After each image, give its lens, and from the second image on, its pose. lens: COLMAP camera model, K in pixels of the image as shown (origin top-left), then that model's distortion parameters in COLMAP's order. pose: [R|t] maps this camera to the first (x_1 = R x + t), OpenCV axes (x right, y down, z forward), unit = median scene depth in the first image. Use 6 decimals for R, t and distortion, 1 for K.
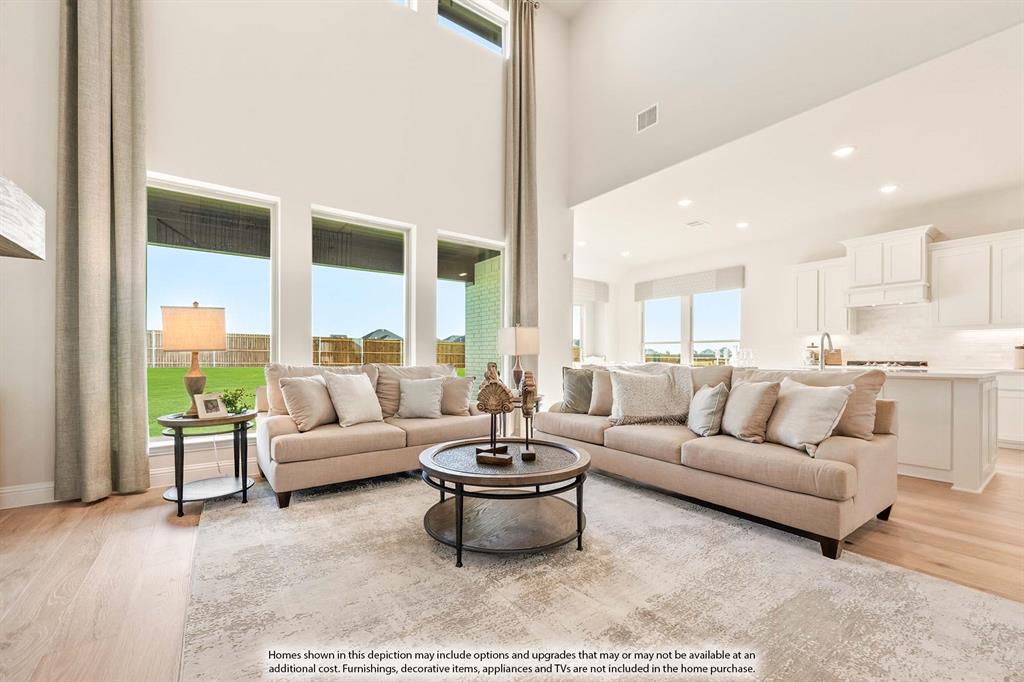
lens RADIAL K [[415.6, 0, 517.2], [0, 415.6, 360.6], [0, 0, 1]] dist [0.001239, -0.001409]
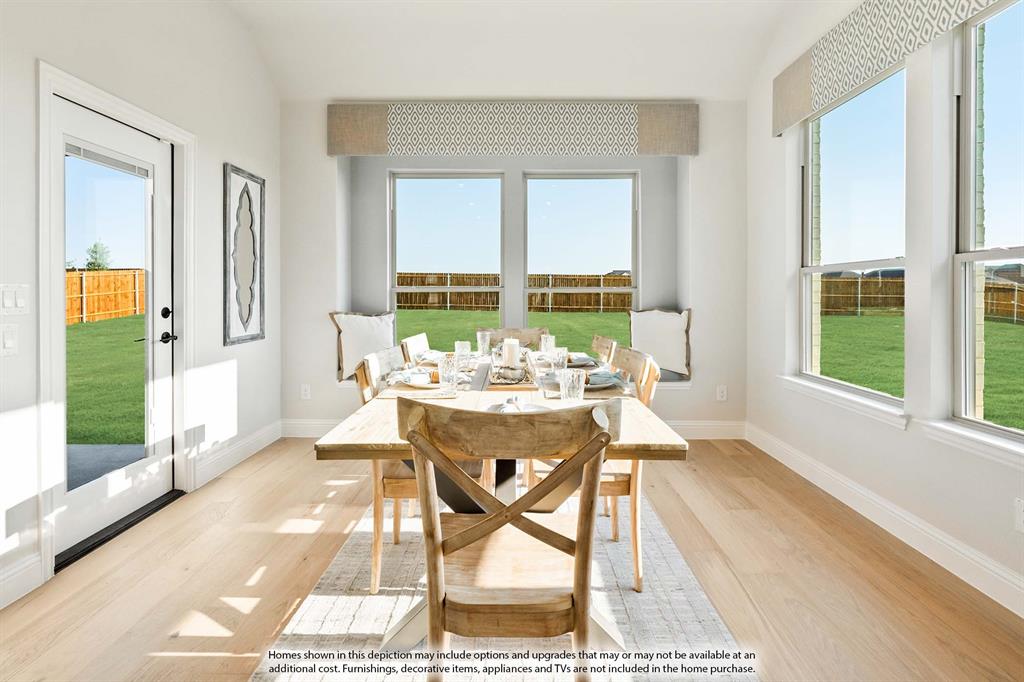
lens RADIAL K [[498.6, 0, 500.0], [0, 498.6, 297.0], [0, 0, 1]] dist [0.003418, -0.000151]
pose [[0.788383, 0.002885, -0.615179, 1.008341], [-0.006235, 0.999975, -0.003301, -0.058251], [0.615154, 0.006438, 0.788381, 1.679946]]
